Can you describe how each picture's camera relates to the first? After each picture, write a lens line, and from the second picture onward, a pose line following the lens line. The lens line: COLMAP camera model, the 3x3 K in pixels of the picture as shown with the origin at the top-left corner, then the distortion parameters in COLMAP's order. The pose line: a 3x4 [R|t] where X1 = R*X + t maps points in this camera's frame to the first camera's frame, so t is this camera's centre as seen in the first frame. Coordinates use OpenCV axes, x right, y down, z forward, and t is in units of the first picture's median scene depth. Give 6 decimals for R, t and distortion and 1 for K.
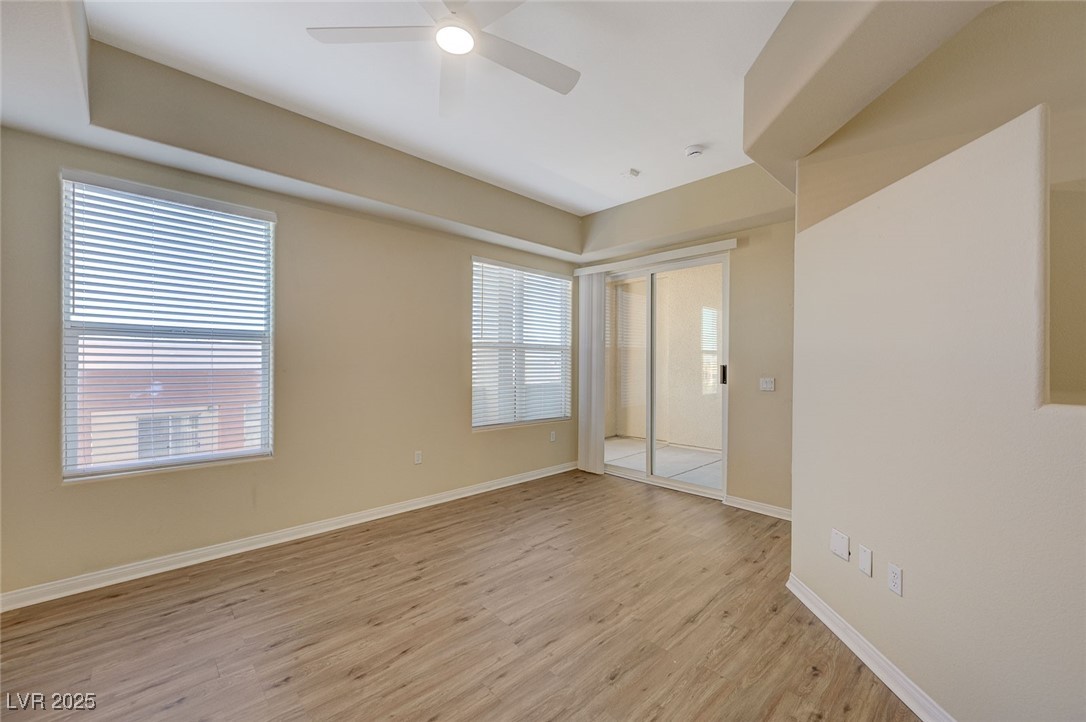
lens RADIAL K [[430.4, 0, 548.8], [0, 430.4, 358.5], [0, 0, 1]] dist [-0.000272, 0.000358]
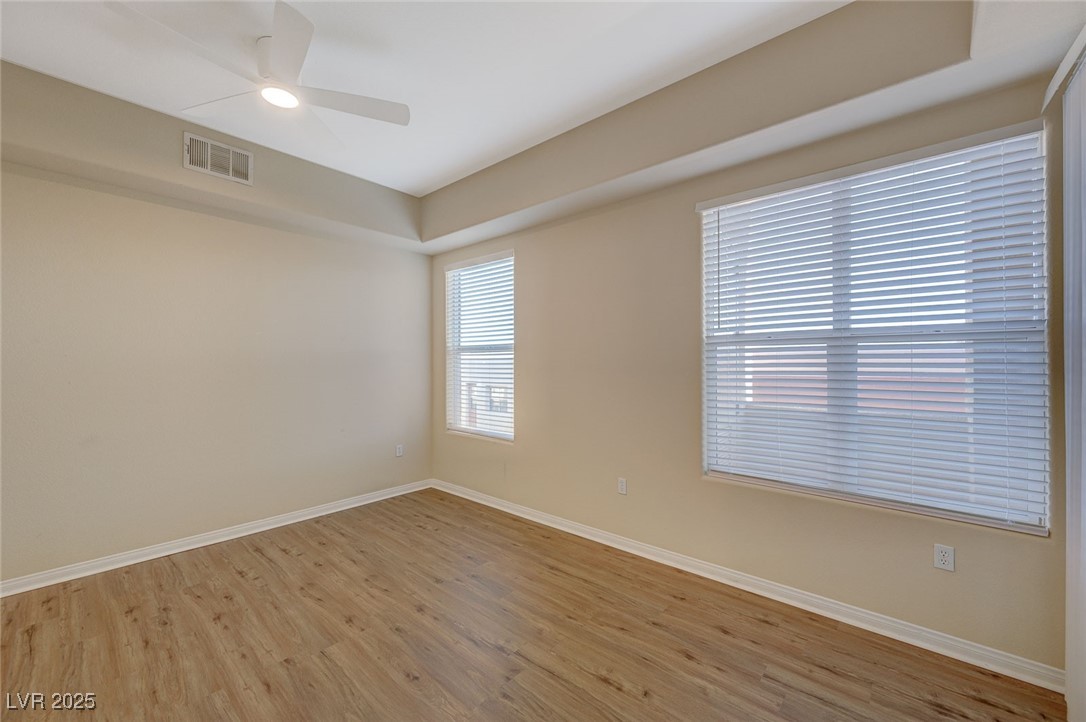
lens RADIAL K [[430.4, 0, 544.4], [0, 430.4, 362.8], [0, 0, 1]] dist [-0.000272, 0.000358]
pose [[0.076203, -0.010926, -0.997032, 0.719019], [0.007416, 0.999919, -0.010391, 0.008666], [0.997065, -0.006602, 0.076277, 1.158607]]
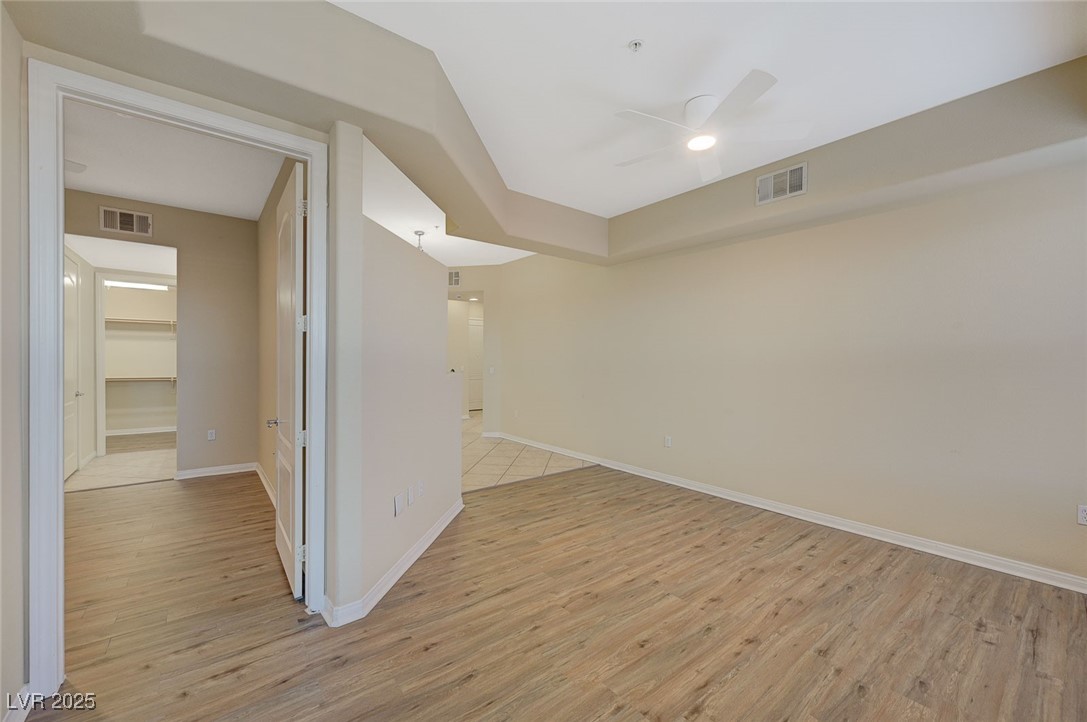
lens RADIAL K [[430.8, 0, 544.7], [0, 430.8, 364.9], [0, 0, 1]] dist [-0.000272, 0.000358]
pose [[-0.994678, -0.016337, 0.101728, 0.106873], [-0.015501, 0.999839, 0.009001, 0.006802], [-0.101858, 0.007376, -0.994772, 1.775466]]
